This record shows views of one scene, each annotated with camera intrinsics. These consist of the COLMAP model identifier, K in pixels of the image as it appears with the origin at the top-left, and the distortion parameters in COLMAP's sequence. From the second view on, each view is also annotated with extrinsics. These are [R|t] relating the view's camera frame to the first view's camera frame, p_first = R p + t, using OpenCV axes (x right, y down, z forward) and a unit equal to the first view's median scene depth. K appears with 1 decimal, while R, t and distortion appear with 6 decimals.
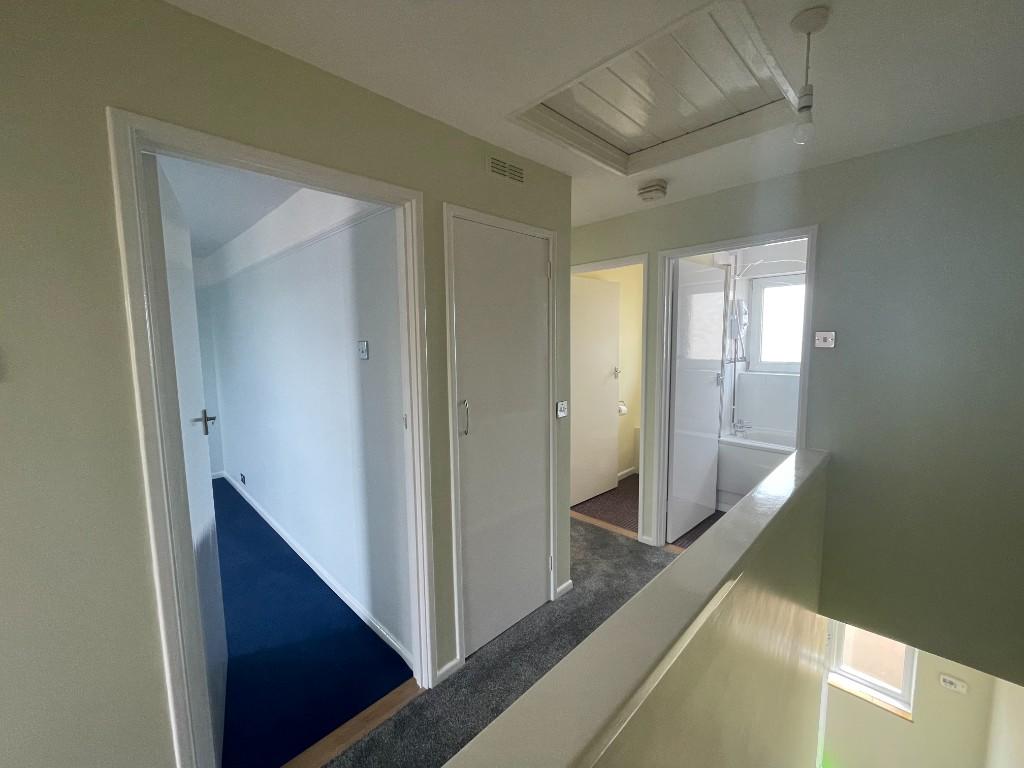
lens RADIAL K [[415.3, 0, 512.0], [0, 415.3, 384.0], [0, 0, 1]] dist [-0.000849, -0.000095]
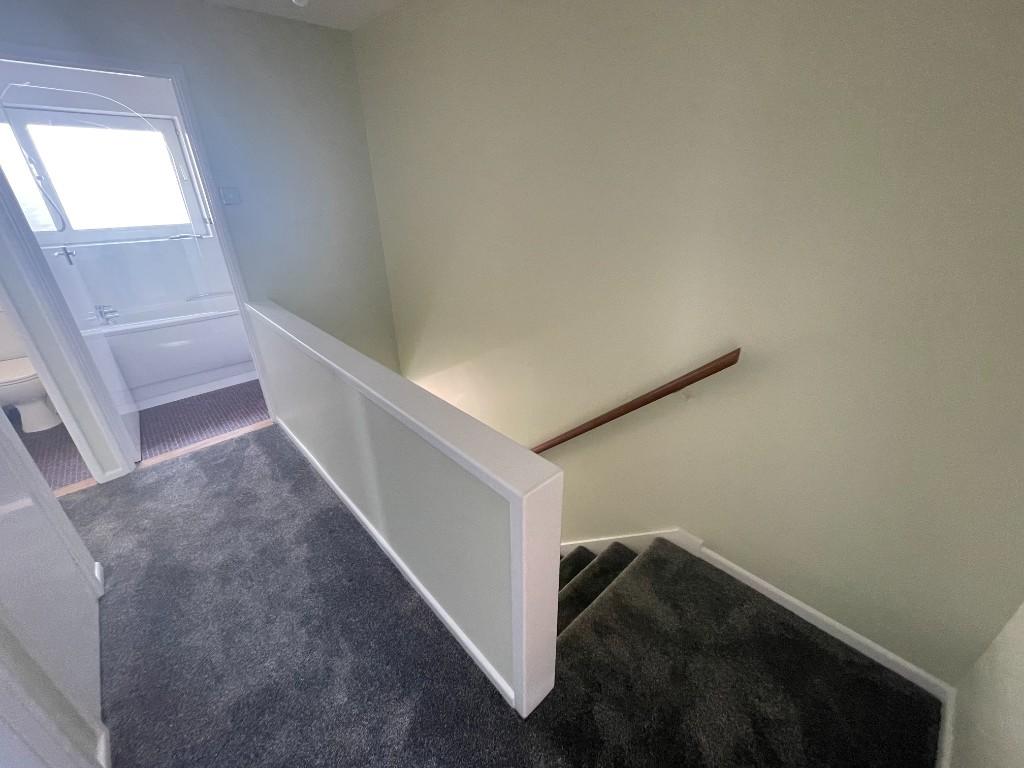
lens RADIAL K [[415.3, 0, 512.0], [0, 415.3, 384.0], [0, 0, 1]] dist [-0.000849, -0.000095]
pose [[0.029183, -0.417613, 0.908156, -0.314011], [0.116294, 0.903792, 0.411869, -0.023229], [-0.992786, 0.093593, 0.074942, 0.162636]]
